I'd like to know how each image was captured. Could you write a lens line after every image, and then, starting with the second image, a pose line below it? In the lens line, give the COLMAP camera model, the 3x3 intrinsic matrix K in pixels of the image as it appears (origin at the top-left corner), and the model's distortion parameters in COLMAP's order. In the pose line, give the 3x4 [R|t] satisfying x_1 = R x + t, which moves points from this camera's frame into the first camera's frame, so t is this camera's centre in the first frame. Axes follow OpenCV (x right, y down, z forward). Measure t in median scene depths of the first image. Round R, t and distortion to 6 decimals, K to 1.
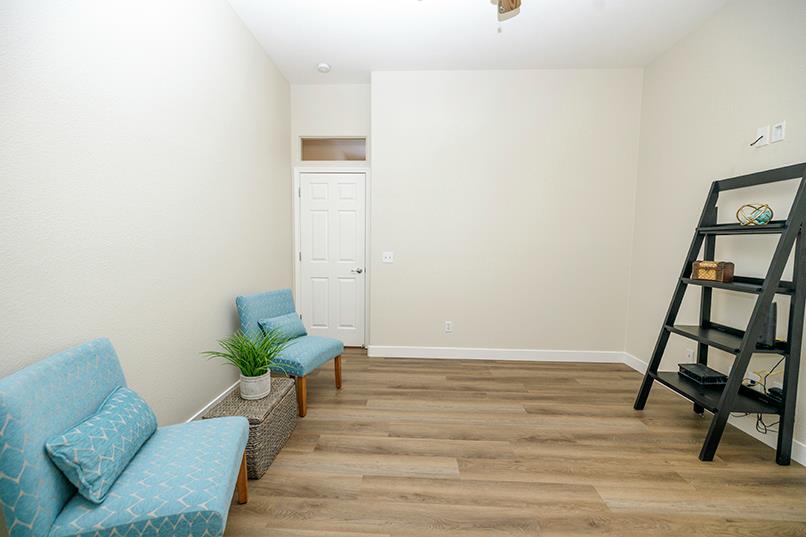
lens RADIAL K [[337.0, 0, 398.0], [0, 337.0, 266.1], [0, 0, 1]] dist [-0.000765, -0.000259]
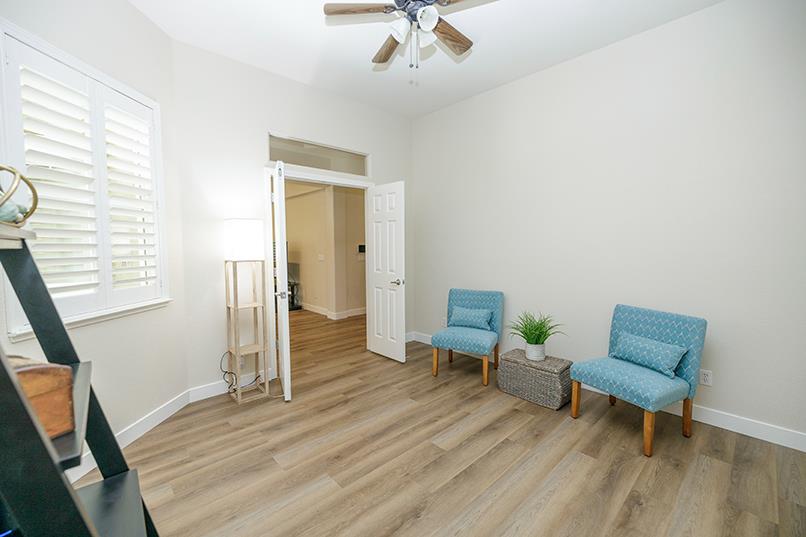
lens RADIAL K [[337.0, 0, 398.0], [0, 337.0, 266.1], [0, 0, 1]] dist [-0.000765, -0.000259]
pose [[-0.709917, 0.034809, -0.703425, 1.110583], [-0.048550, 0.993983, 0.098185, -0.147780], [0.702610, 0.103855, -0.703955, 1.698576]]
